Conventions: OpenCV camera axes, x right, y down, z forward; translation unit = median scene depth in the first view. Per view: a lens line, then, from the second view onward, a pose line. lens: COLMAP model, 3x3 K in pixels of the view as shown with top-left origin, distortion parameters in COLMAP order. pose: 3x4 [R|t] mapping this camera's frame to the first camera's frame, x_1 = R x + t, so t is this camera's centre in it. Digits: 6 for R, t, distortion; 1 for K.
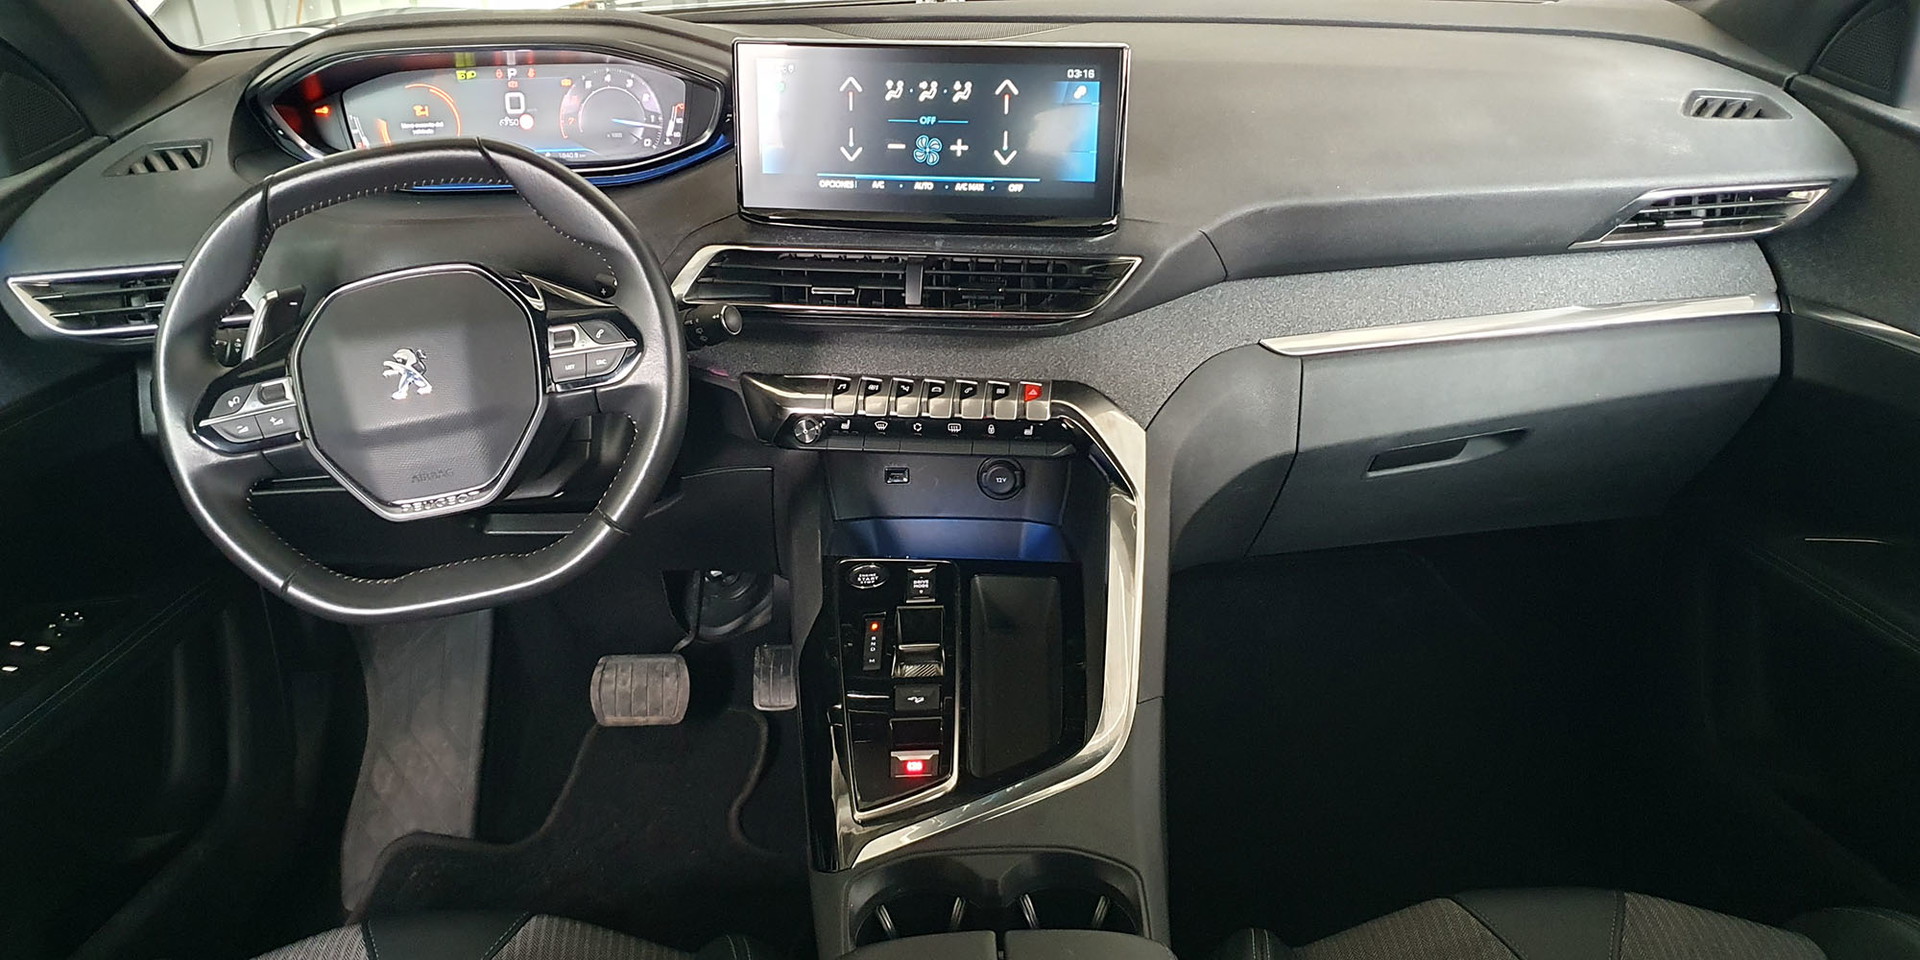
lens RADIAL K [[1507.1, 0, 960.0], [0, 1507.1, 480.0], [0, 0, 1]] dist [0.076530, 0.001091]
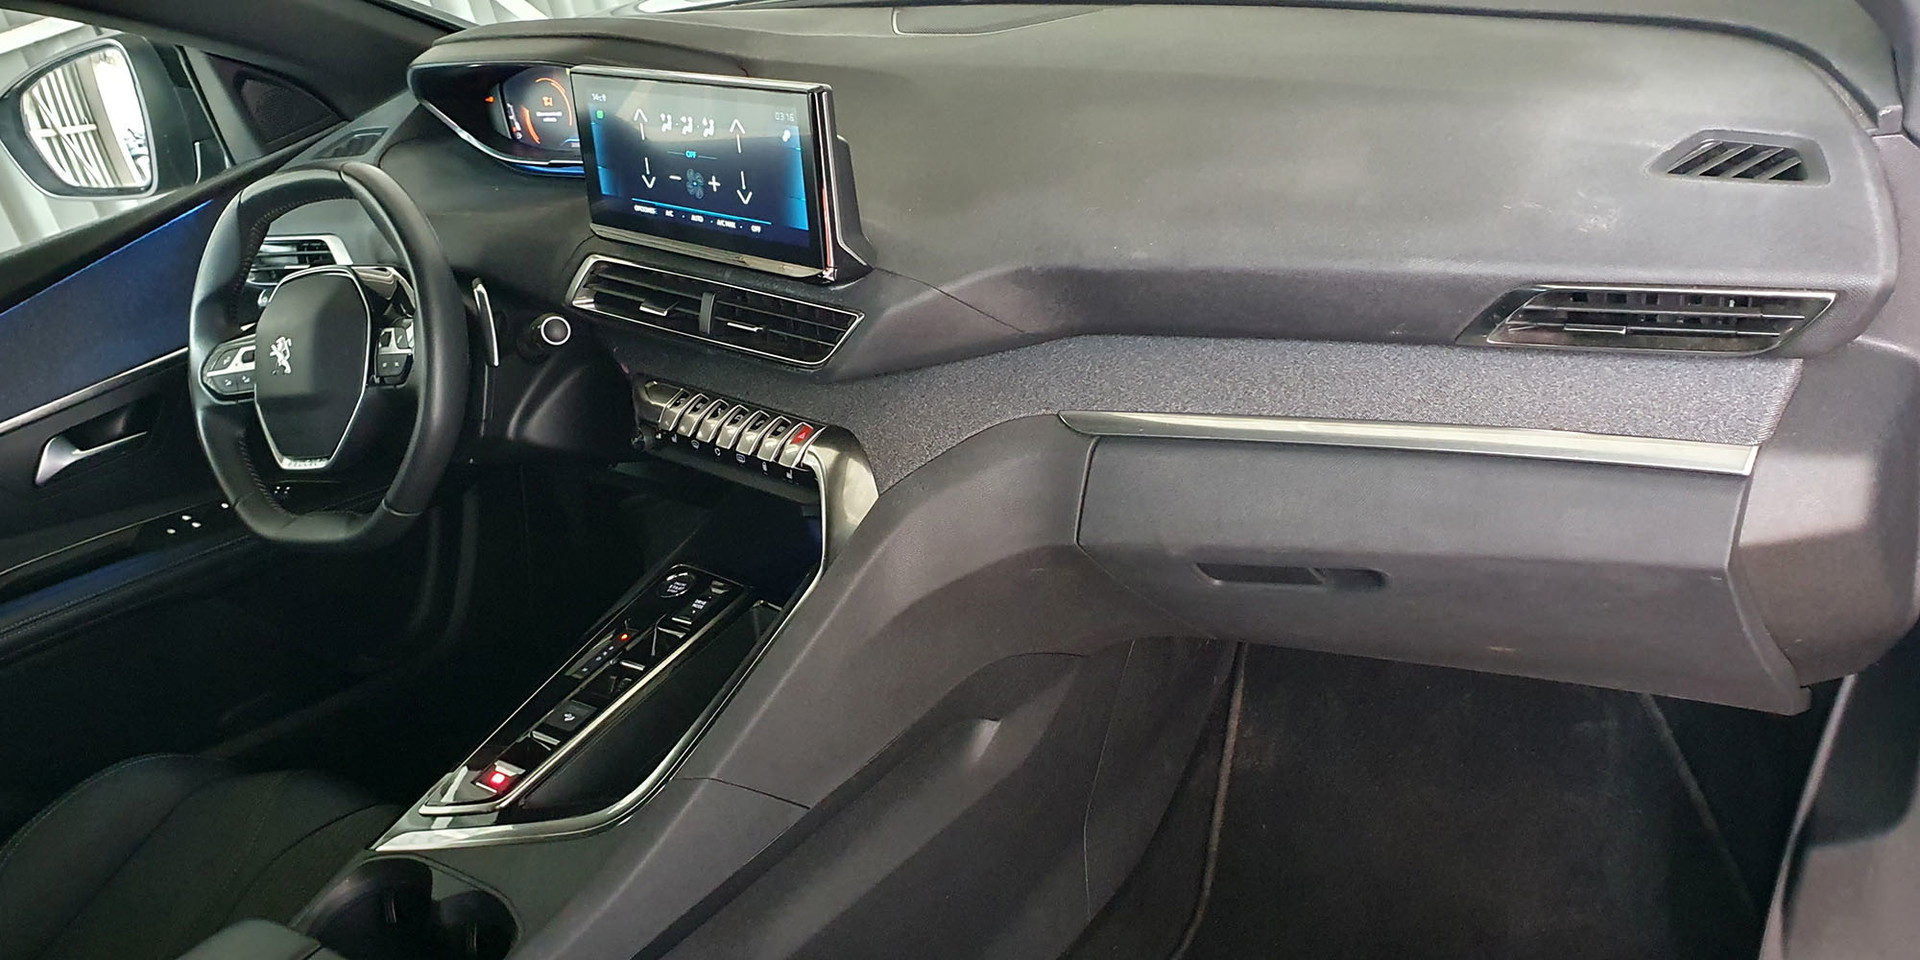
lens RADIAL K [[1497.2, 0, 924.6], [0, 1497.2, 490.1], [0, 0, 1]] dist [0.102833, -0.000330]
pose [[0.782033, 0.179578, -0.596805, 0.638030], [-0.110842, 0.982398, 0.150359, -0.163000], [0.613301, -0.051434, 0.788173, 0.262195]]
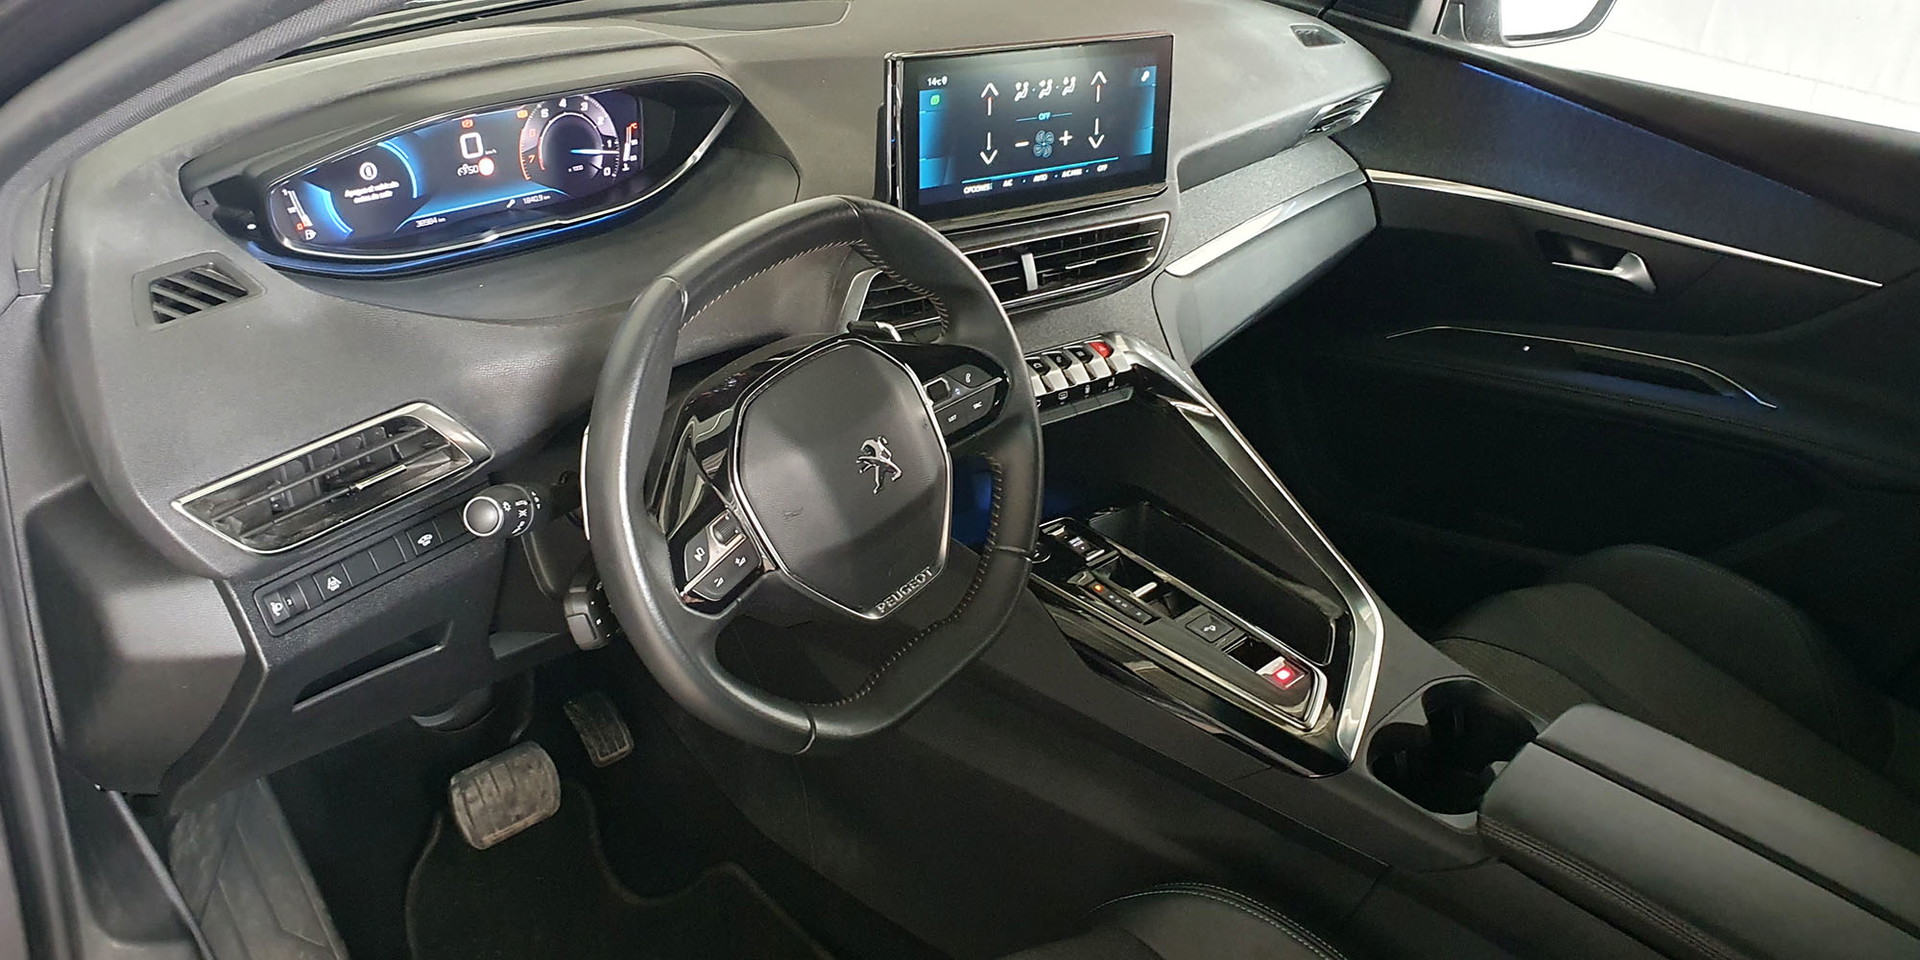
lens RADIAL K [[1497.2, 0, 924.6], [0, 1497.2, 490.1], [0, 0, 1]] dist [0.102833, -0.000330]
pose [[0.708689, -0.274511, 0.649926, -0.732896], [0.223753, 0.961096, 0.161956, -0.153199], [-0.669100, 0.030647, 0.742540, 0.244093]]
